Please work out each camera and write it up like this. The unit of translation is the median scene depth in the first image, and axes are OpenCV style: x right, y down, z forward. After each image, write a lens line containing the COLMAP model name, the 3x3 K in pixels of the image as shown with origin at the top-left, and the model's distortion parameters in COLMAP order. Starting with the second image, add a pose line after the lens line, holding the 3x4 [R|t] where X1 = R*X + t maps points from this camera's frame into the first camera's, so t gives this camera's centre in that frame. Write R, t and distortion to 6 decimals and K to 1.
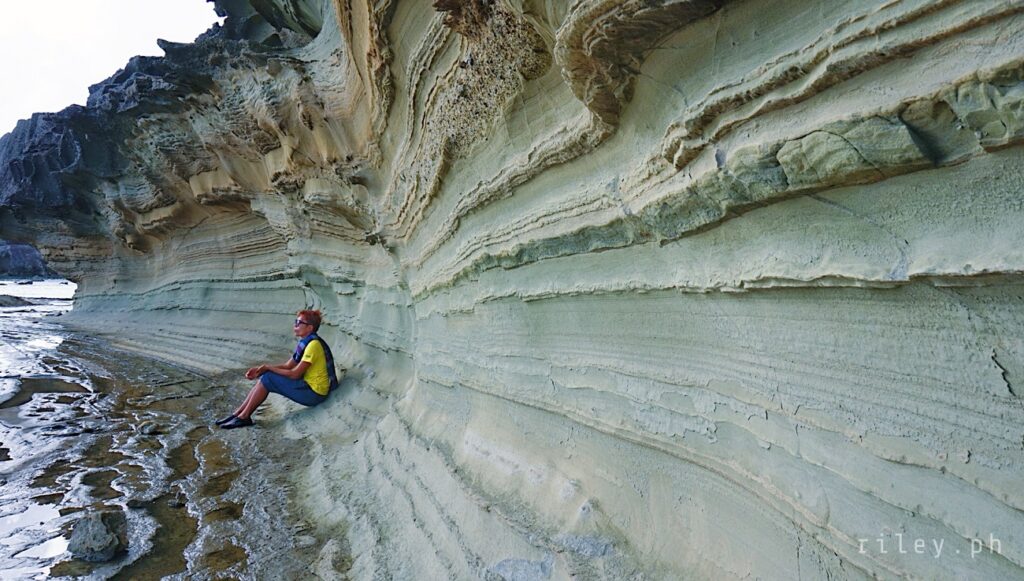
lens RADIAL K [[700.8, 0, 512.0], [0, 700.8, 290.5], [0, 0, 1]] dist [-0.005871, 0.020641]
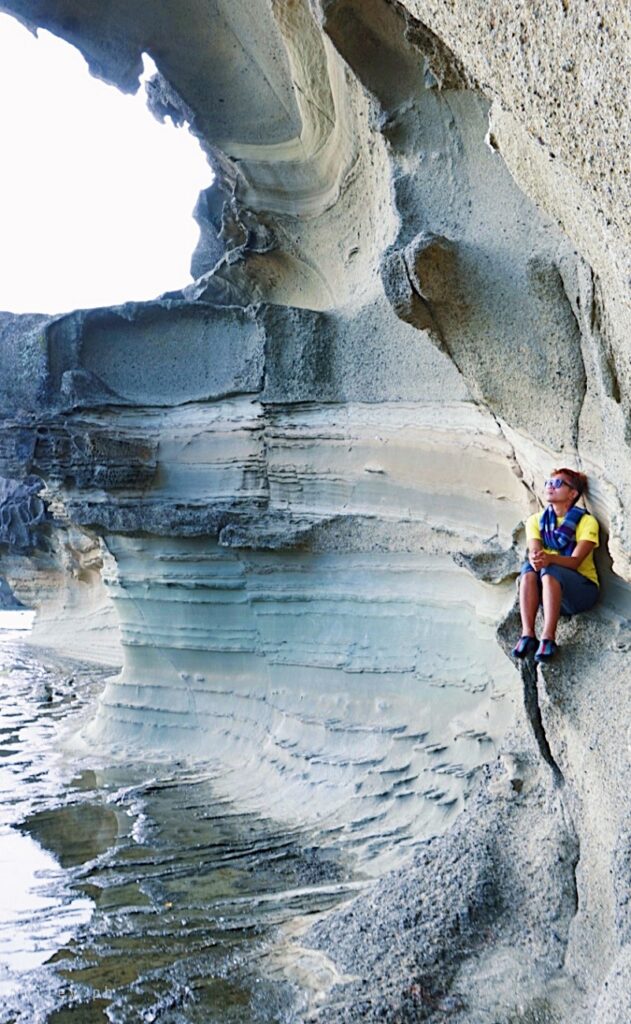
lens RADIAL K [[971.6, 0, 315.5], [0, 971.6, 439.5], [0, 0, 1]] dist [-0.062193, 0.008476]
pose [[0.963248, -0.064241, -0.260818, 0.932944], [0.015945, 0.982943, -0.183216, 0.043583], [0.268140, 0.172324, 0.947843, -1.573760]]
